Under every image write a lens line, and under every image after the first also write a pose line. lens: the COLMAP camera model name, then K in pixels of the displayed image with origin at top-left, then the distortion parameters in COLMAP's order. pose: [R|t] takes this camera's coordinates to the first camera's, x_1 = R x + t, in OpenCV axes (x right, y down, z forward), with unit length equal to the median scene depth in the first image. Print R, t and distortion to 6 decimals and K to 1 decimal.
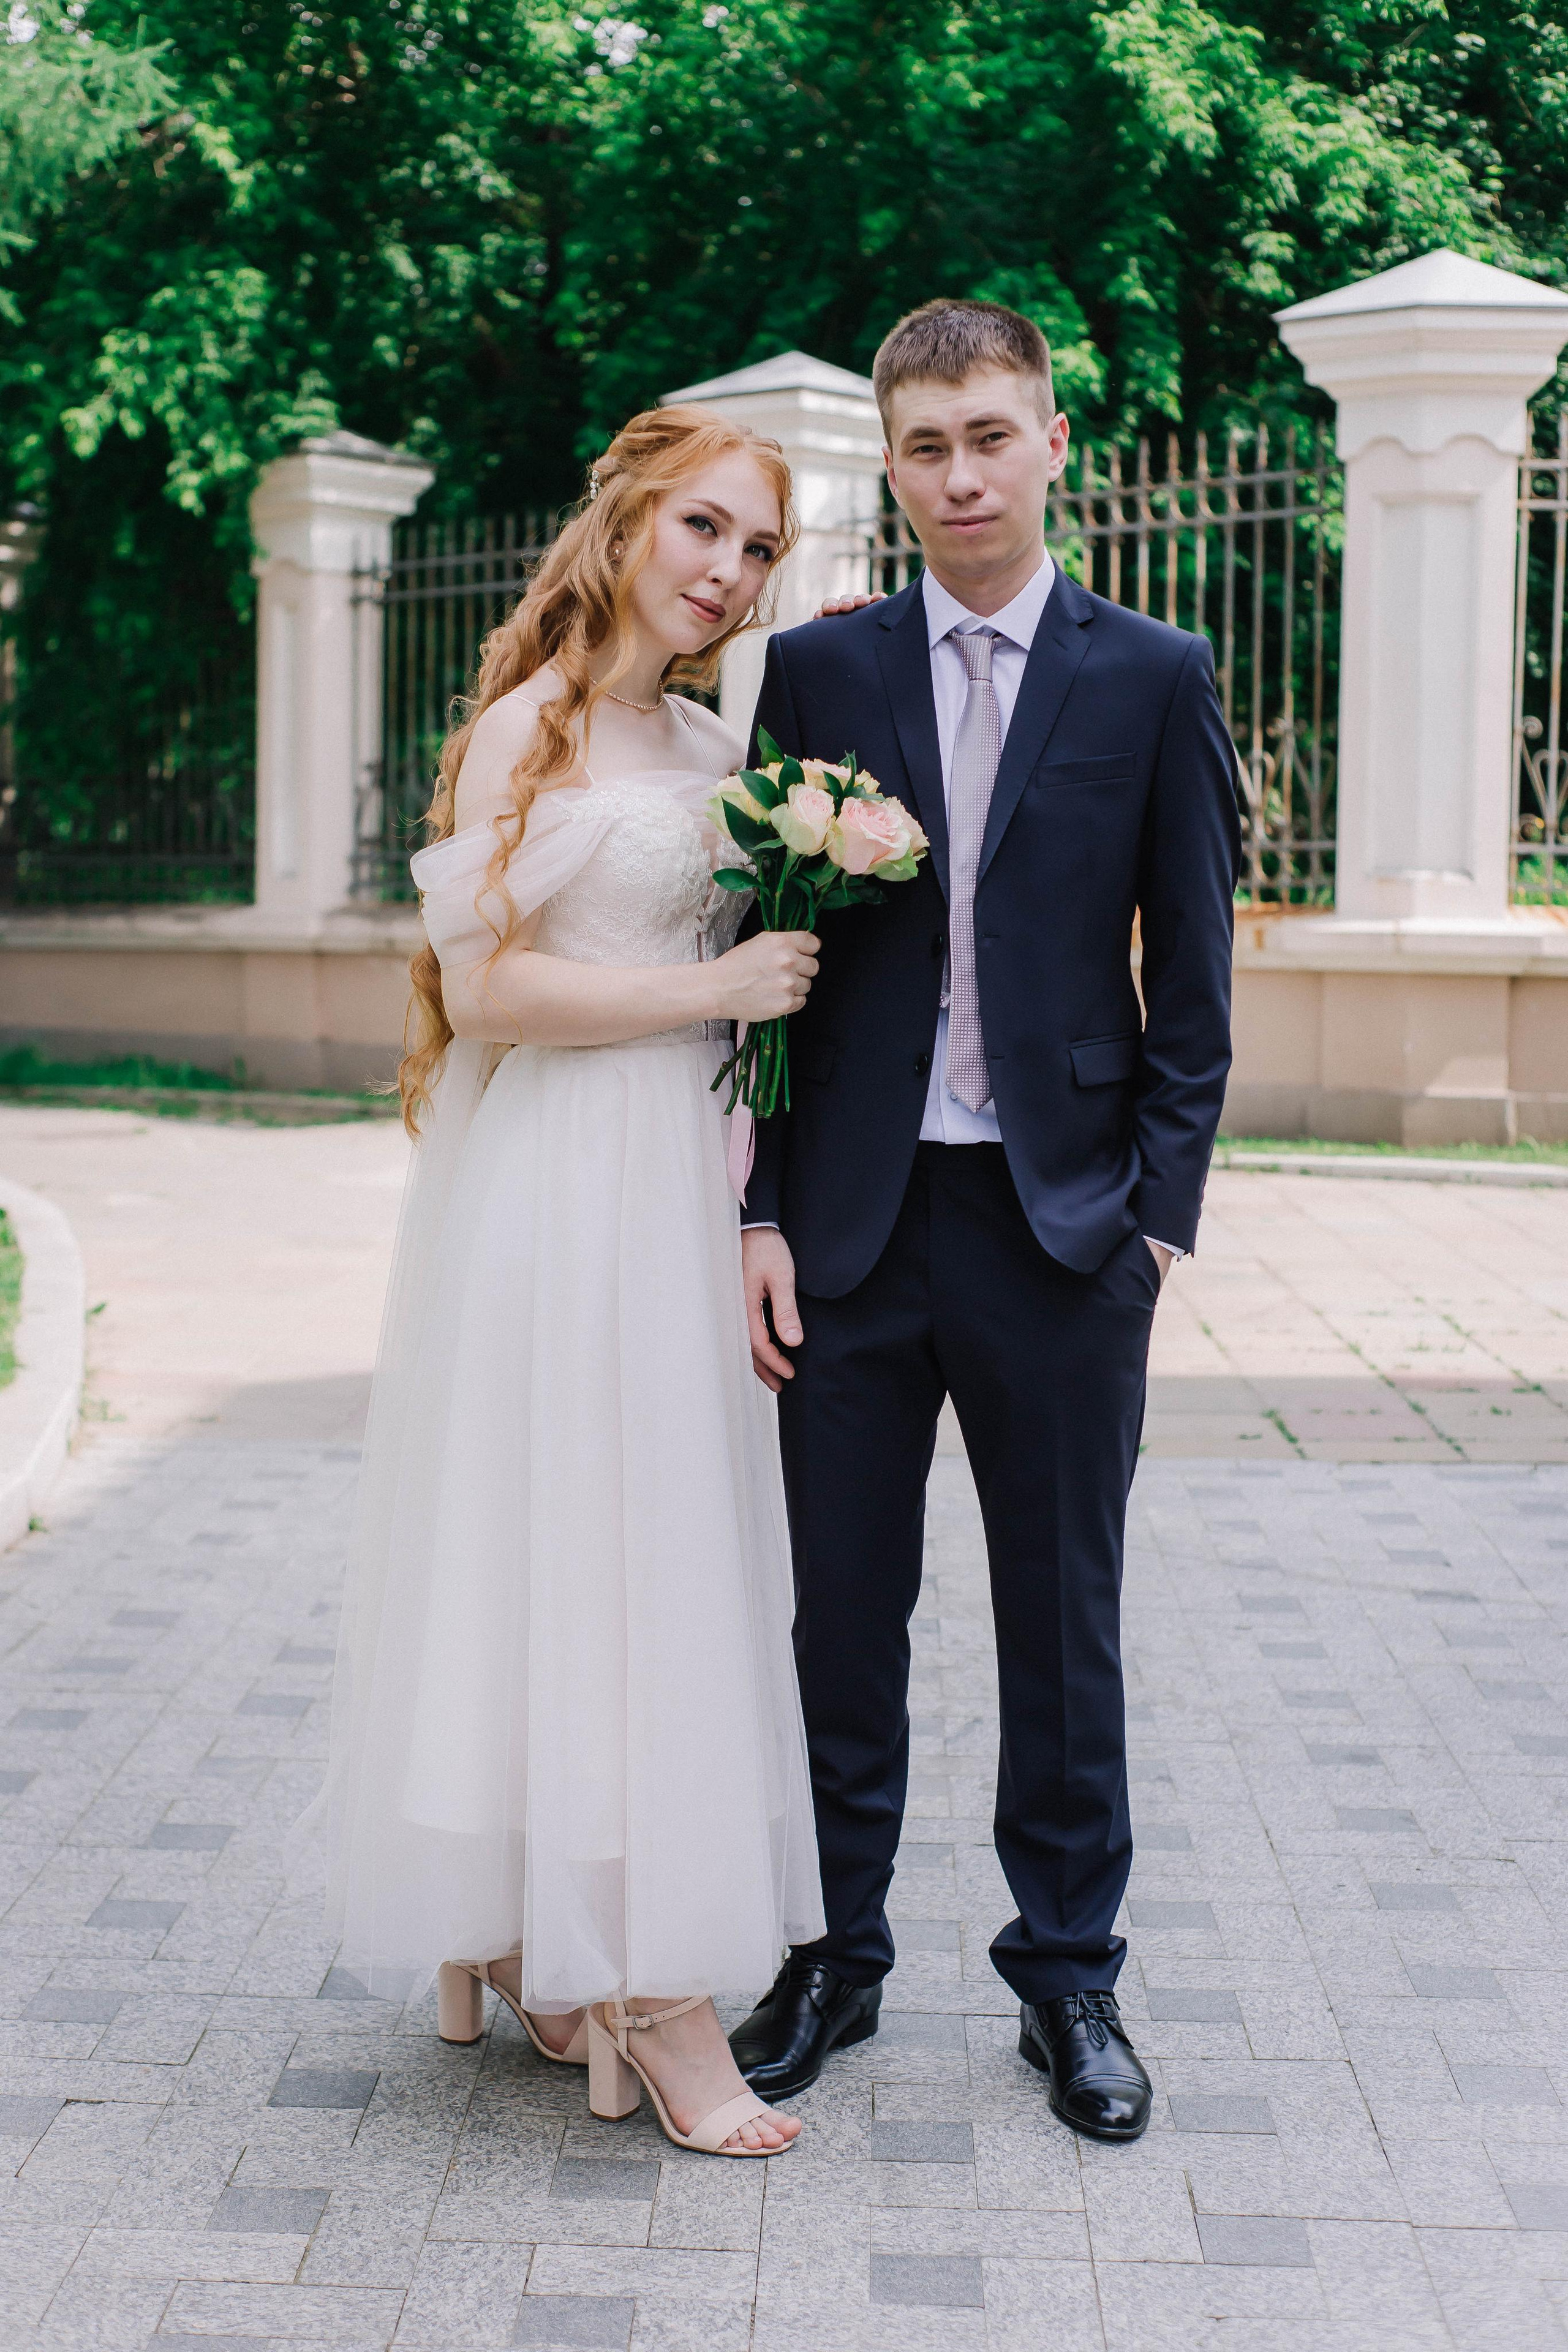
lens RADIAL K [[3491.6, 0, 784.0], [0, 3491.6, 1176.0], [0, 0, 1]] dist [-0.027237, 0.044647]
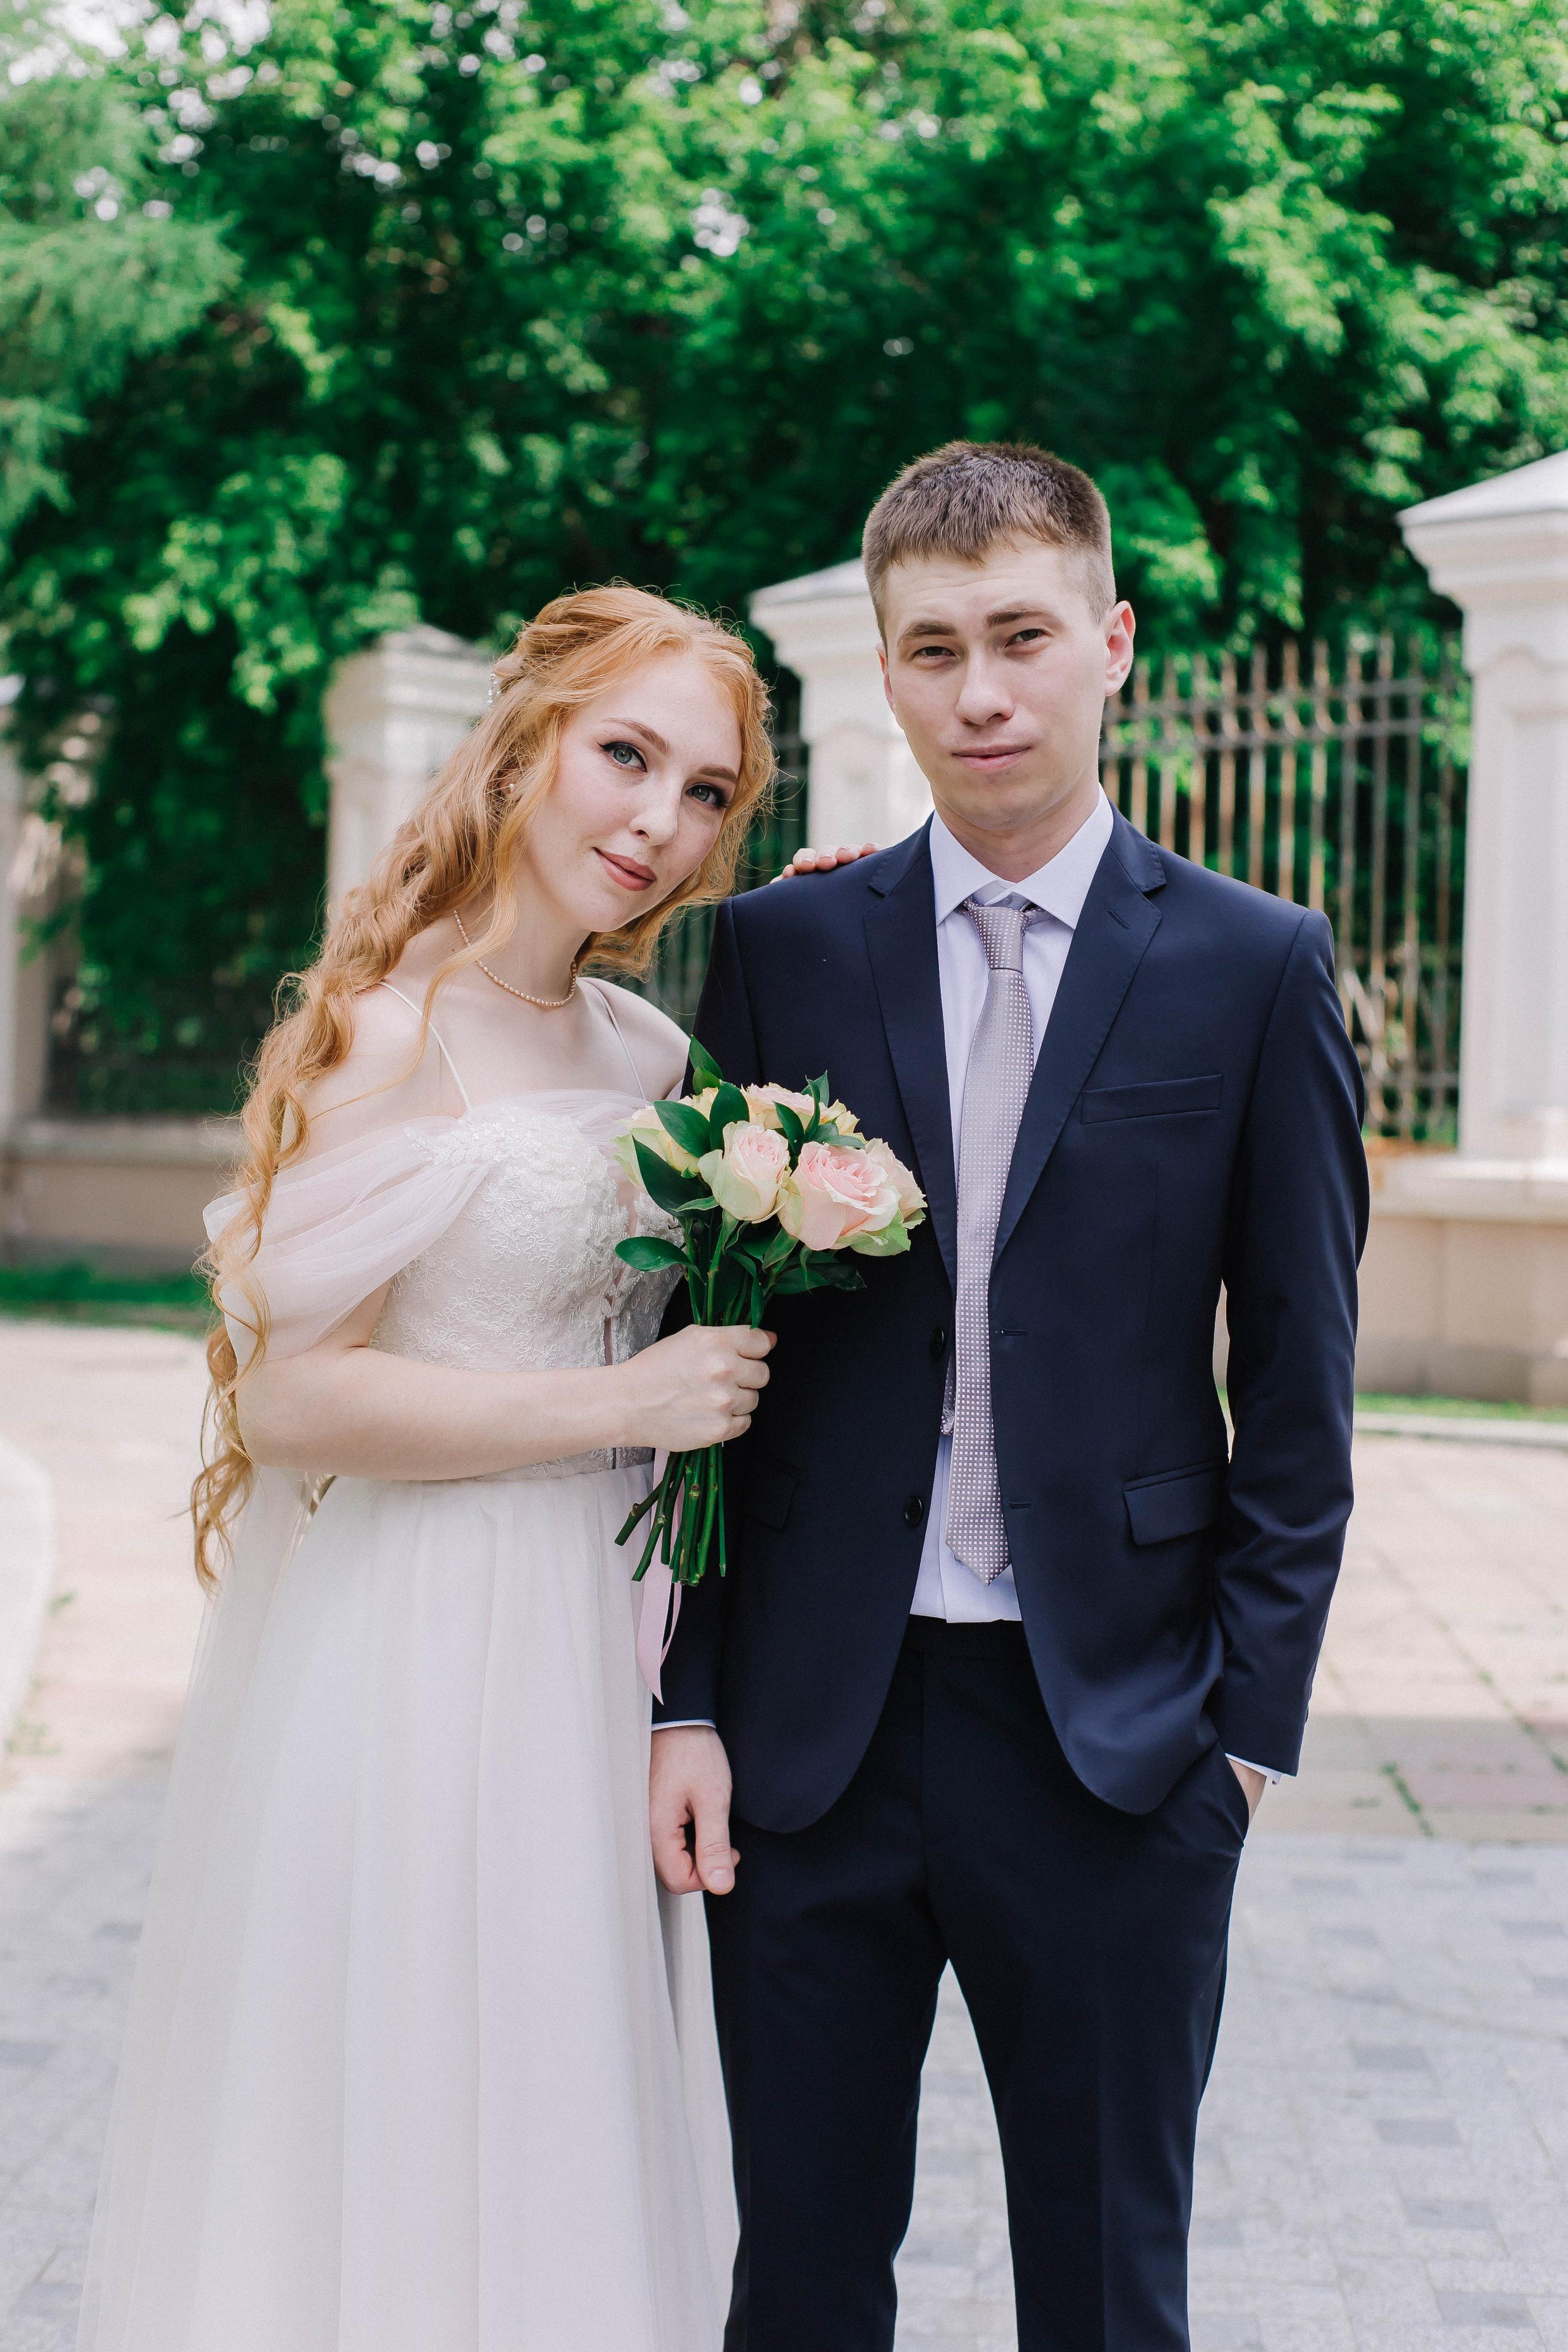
lens RADIAL K [[3461.3, 0, 814.6], [0, 3461.3, 1192.5], [0, 0, 1]] dist [-0.006735, -0.015680]
pose [[0.999562, 0.016283, -0.024712, 0.014590], [-0.017506, 0.998590, -0.050117, -0.025090], [0.023861, 0.050528, 0.998438, 0.120583]]
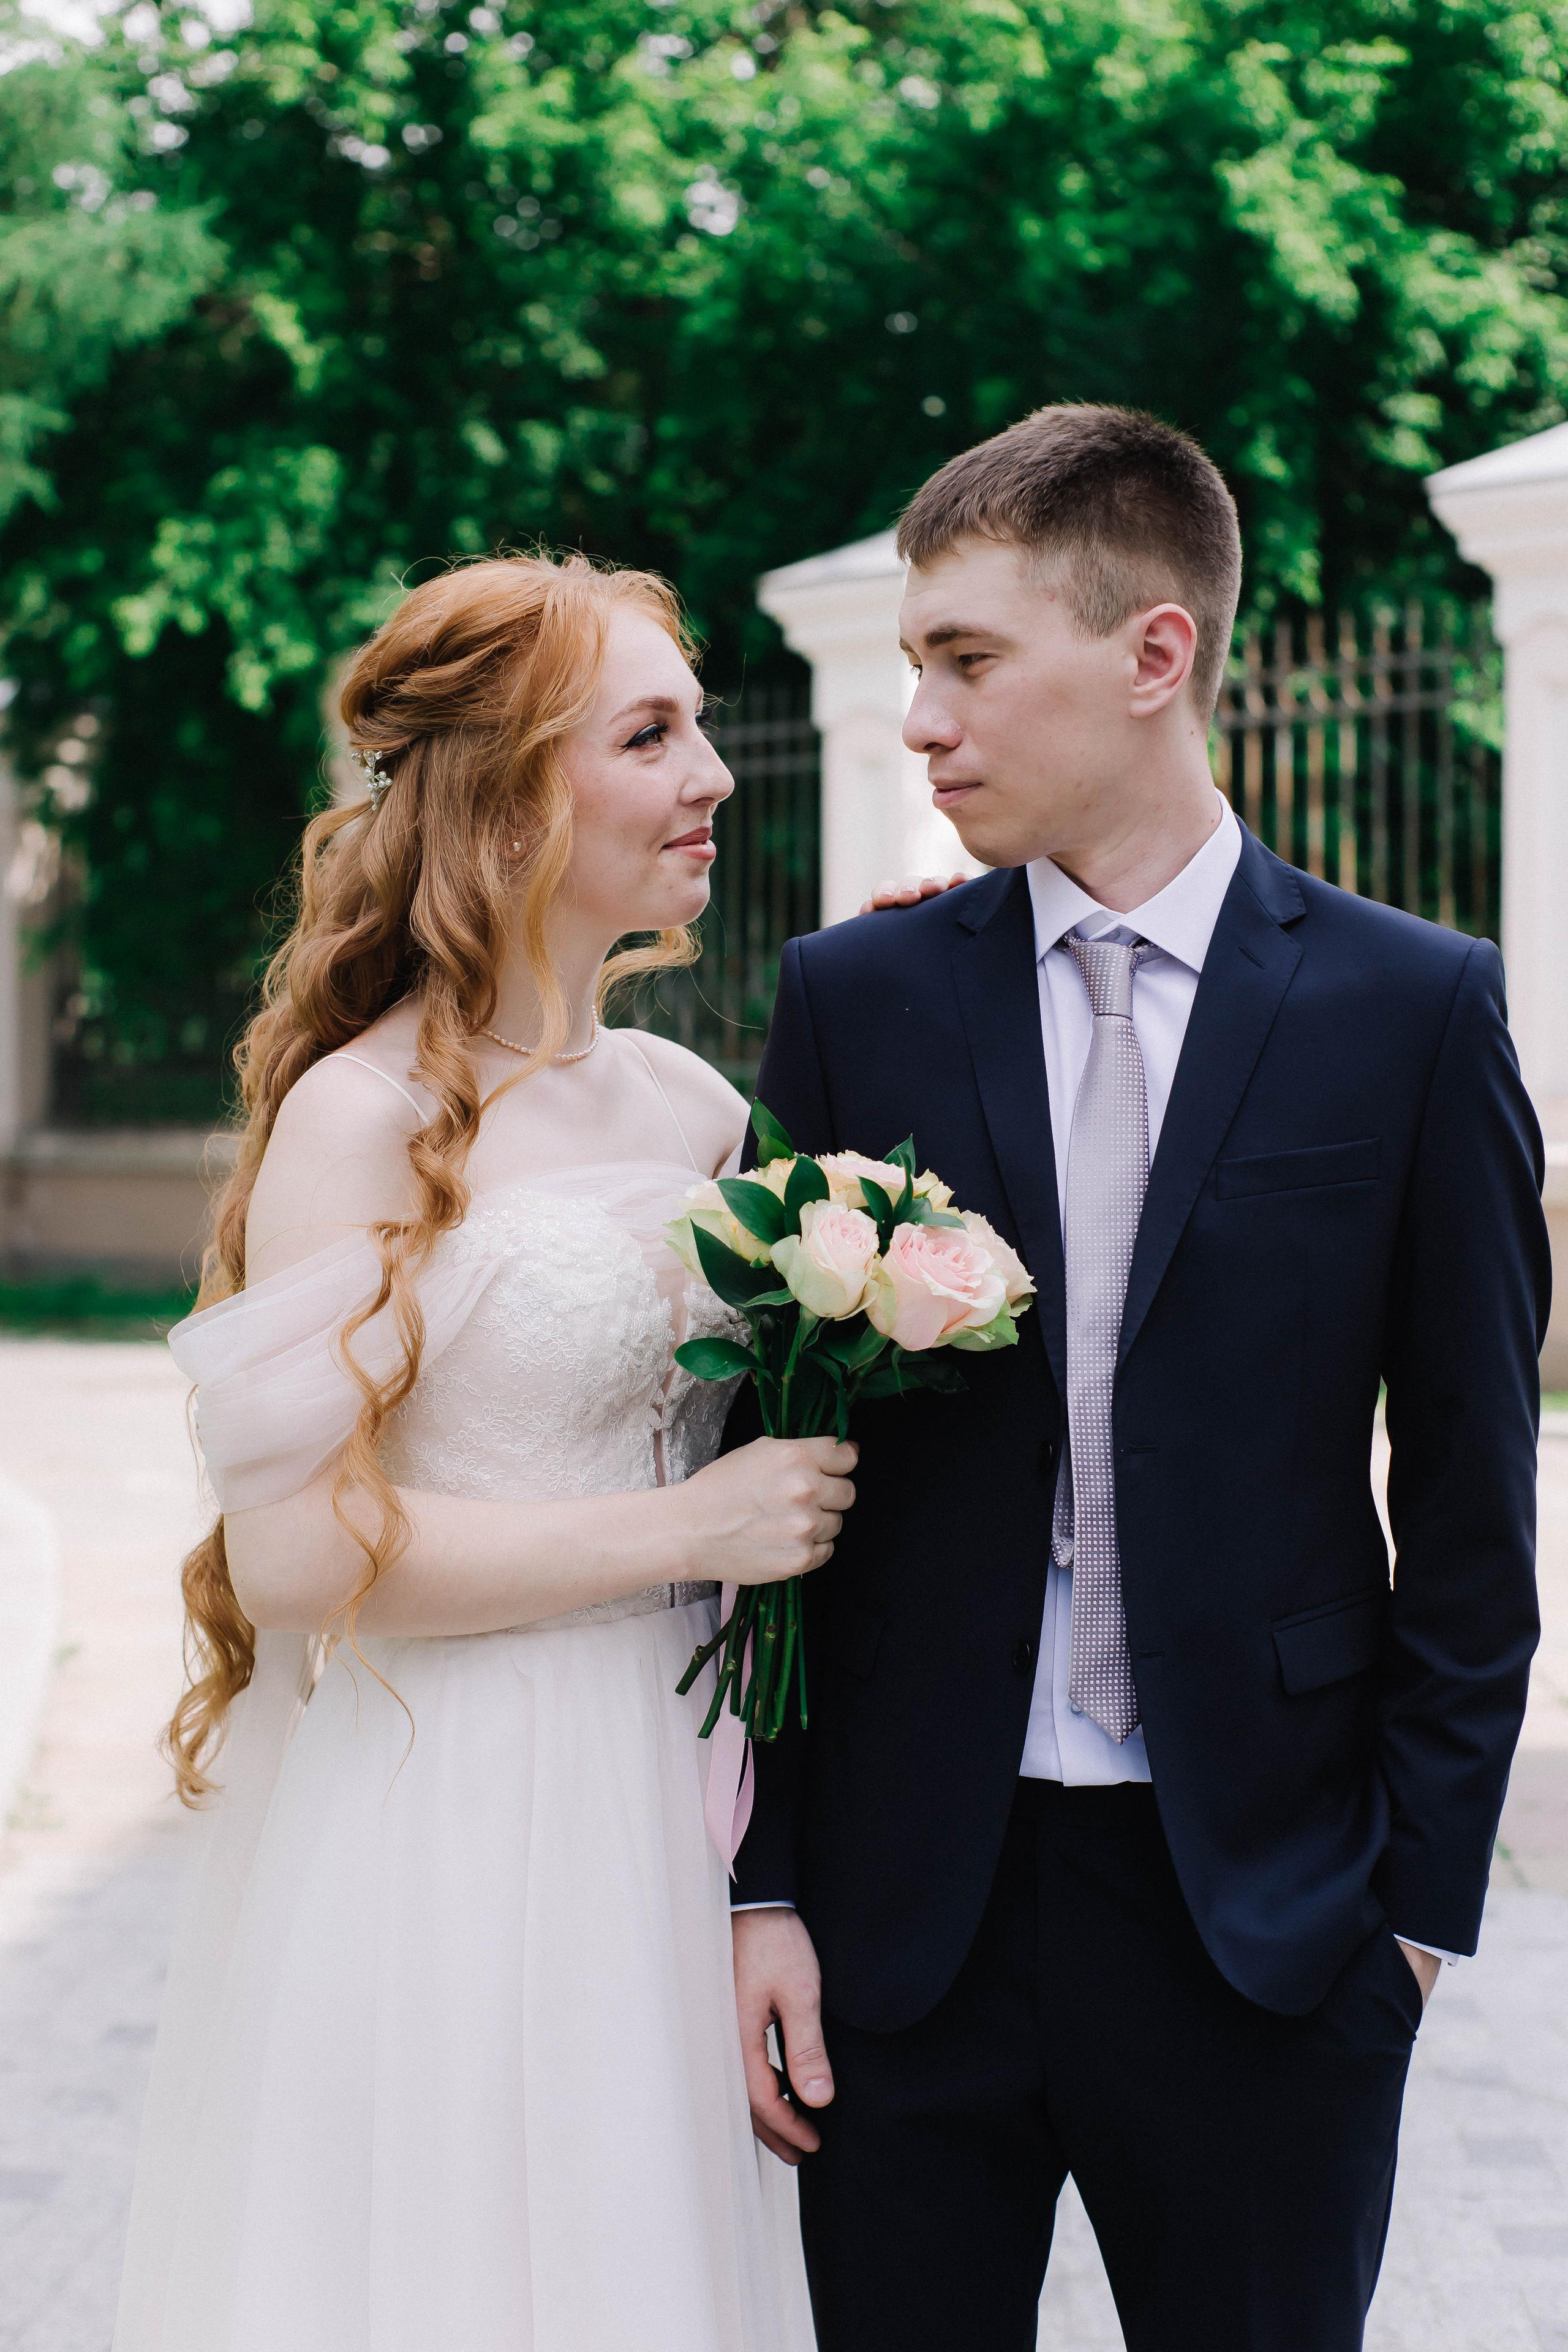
lens RADIAL K [[3462.9, 0, 784.0], [0, 3462.9, 1176.0], [0, 0, 1]] dist [0.012764, -0.020682]
pose [[0.999341, -0.005131, -0.035925, 0.007890], [0.003307, 0.998711, -0.050660, -0.034254], [0.036138, 0.050507, 0.998070, 0.160198]]
